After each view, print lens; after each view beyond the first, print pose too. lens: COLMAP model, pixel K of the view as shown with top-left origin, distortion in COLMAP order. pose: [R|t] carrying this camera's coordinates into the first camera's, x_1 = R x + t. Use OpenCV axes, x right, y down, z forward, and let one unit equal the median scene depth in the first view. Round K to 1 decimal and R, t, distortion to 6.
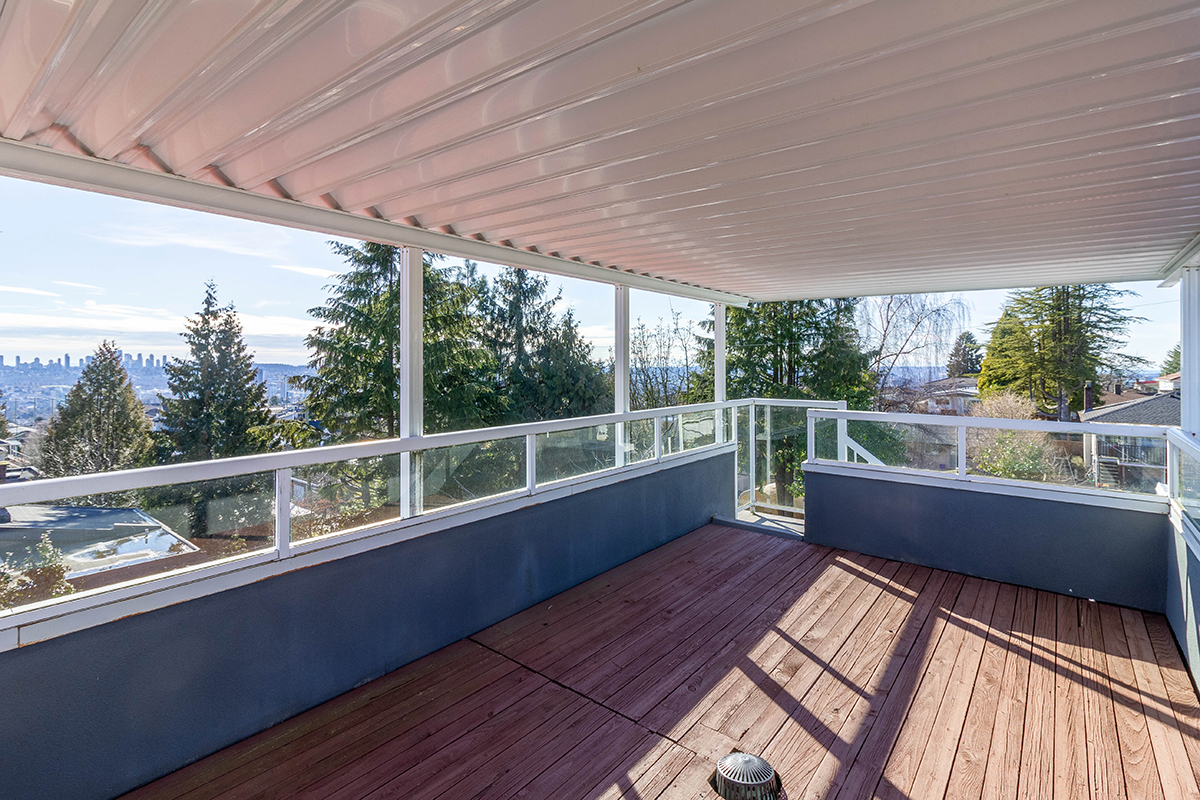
lens RADIAL K [[586.2, 0, 614.2], [0, 586.2, 347.9], [0, 0, 1]] dist [0.003365, -0.000155]
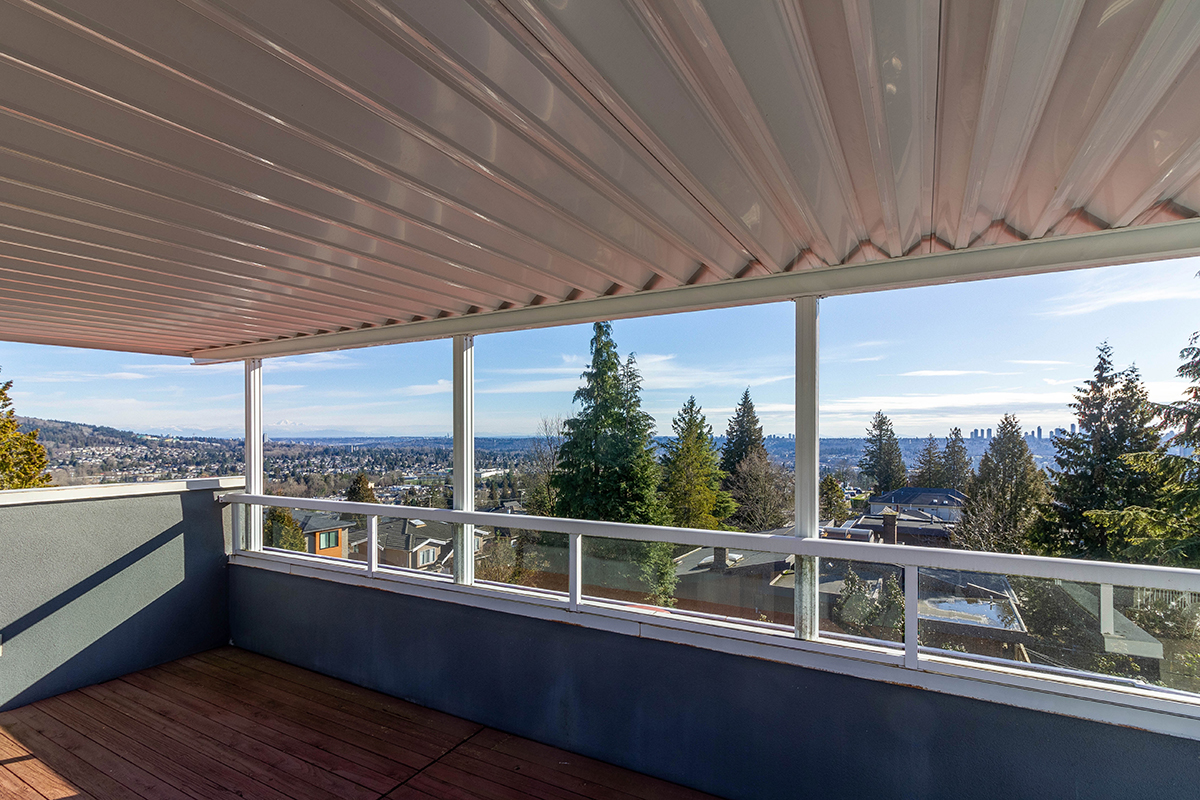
lens RADIAL K [[586.2, 0, 608.1], [0, 586.2, 442.4], [0, 0, 1]] dist [0.003365, -0.000155]
pose [[0.153558, 0.011693, -0.988070, 0.080680], [0.026688, 0.999516, 0.015977, 0.001776], [0.987779, -0.028823, 0.153172, 0.117321]]
